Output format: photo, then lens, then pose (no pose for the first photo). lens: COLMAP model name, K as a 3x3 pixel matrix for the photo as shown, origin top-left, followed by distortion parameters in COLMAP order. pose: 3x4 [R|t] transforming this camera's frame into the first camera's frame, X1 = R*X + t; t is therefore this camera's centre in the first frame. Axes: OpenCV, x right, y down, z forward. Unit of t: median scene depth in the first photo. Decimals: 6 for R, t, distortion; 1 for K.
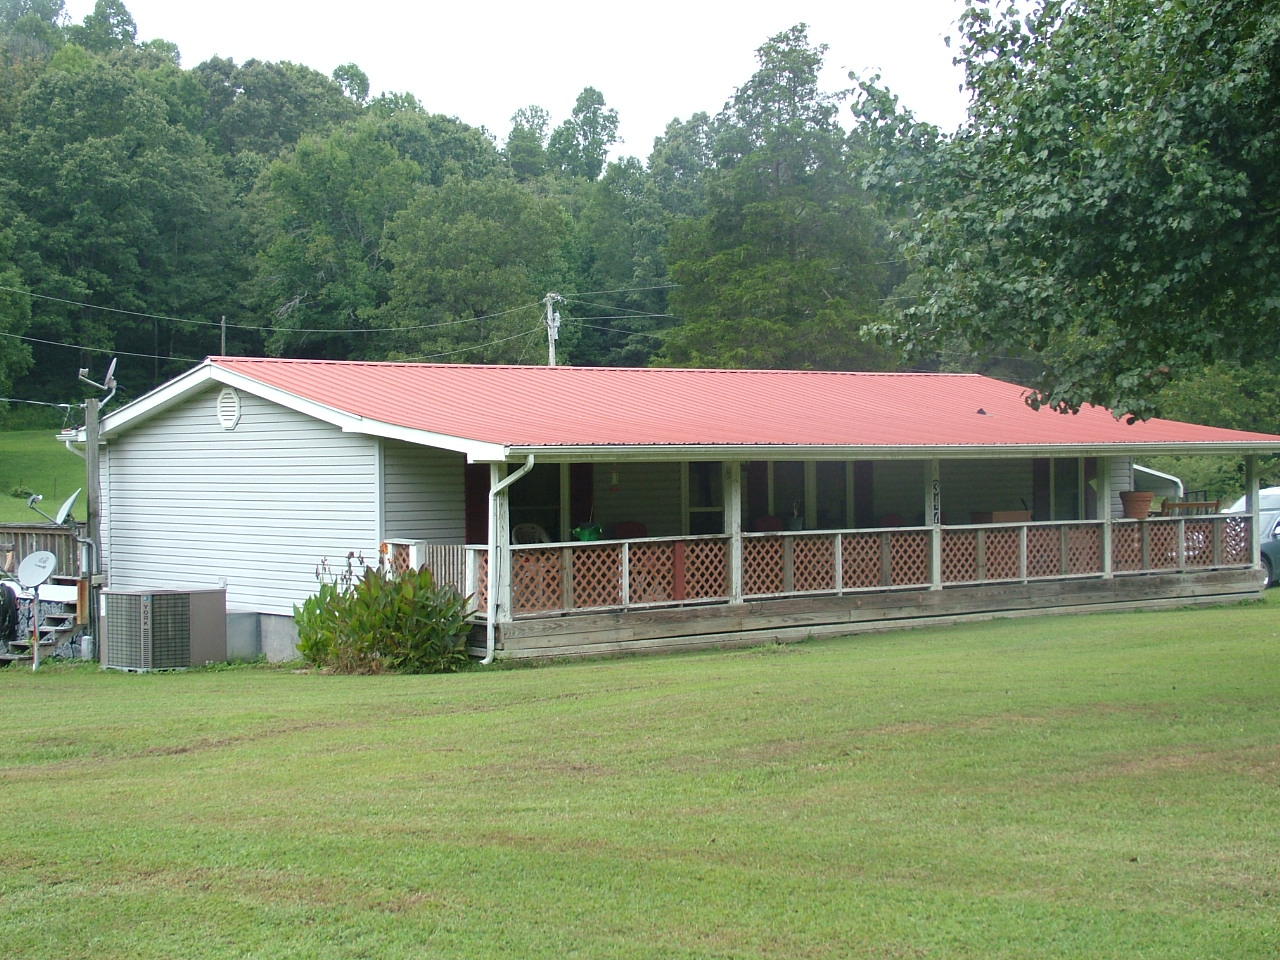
lens RADIAL K [[2163.4, 0, 621.6], [0, 2163.4, 477.2], [0, 0, 1]] dist [0.011937, 1.012412]
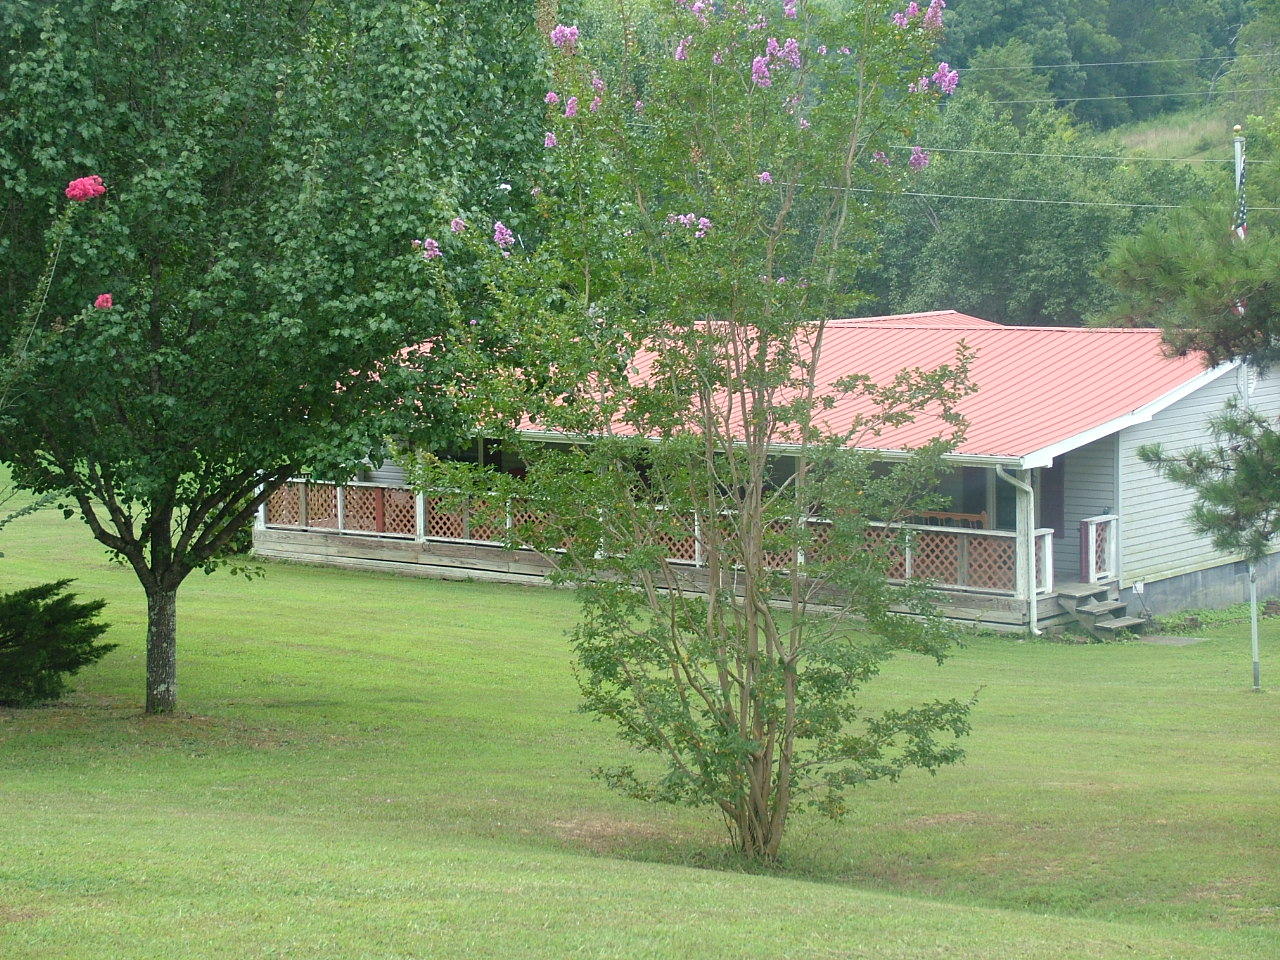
lens RADIAL K [[2826.4, 0, 640.0], [0, 2826.4, 480.0], [0, 0, 1]] dist [0.403556, -0.000428]
pose [[0.193997, 0.055796, -0.979414, 0.418189], [-0.048885, 0.997691, 0.047154, -0.015123], [0.979783, 0.038731, 0.196276, 0.199639]]
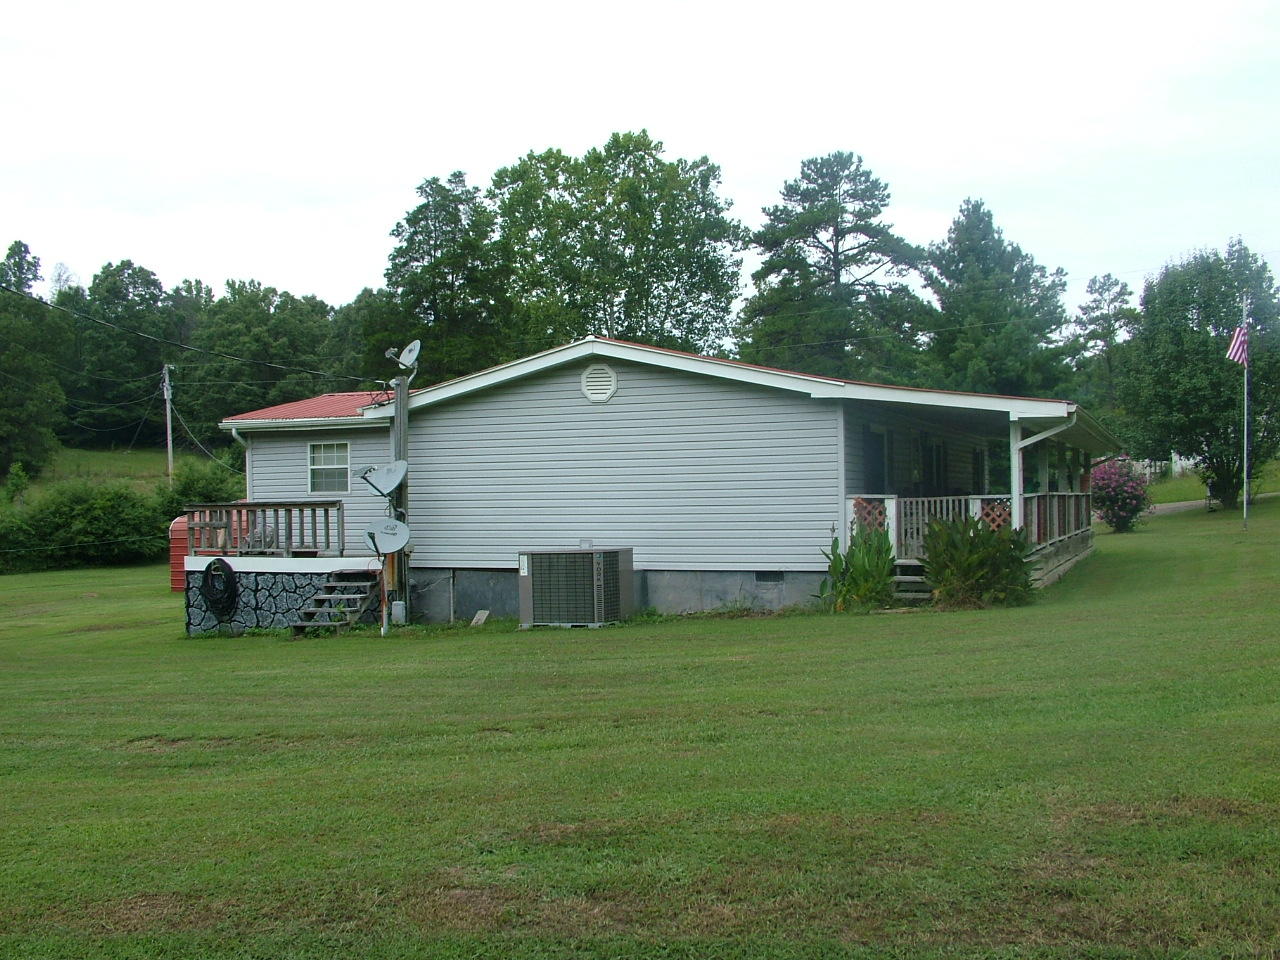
lens RADIAL K [[1344.2, 0, 640.0], [0, 1344.2, 480.0], [0, 0, 1]] dist [-0.160991, 0.180134]
pose [[0.880758, 0.004833, 0.473541, -0.129863], [0.008711, 0.999613, -0.026405, 0.009376], [-0.473486, 0.027382, 0.880376, 0.108142]]
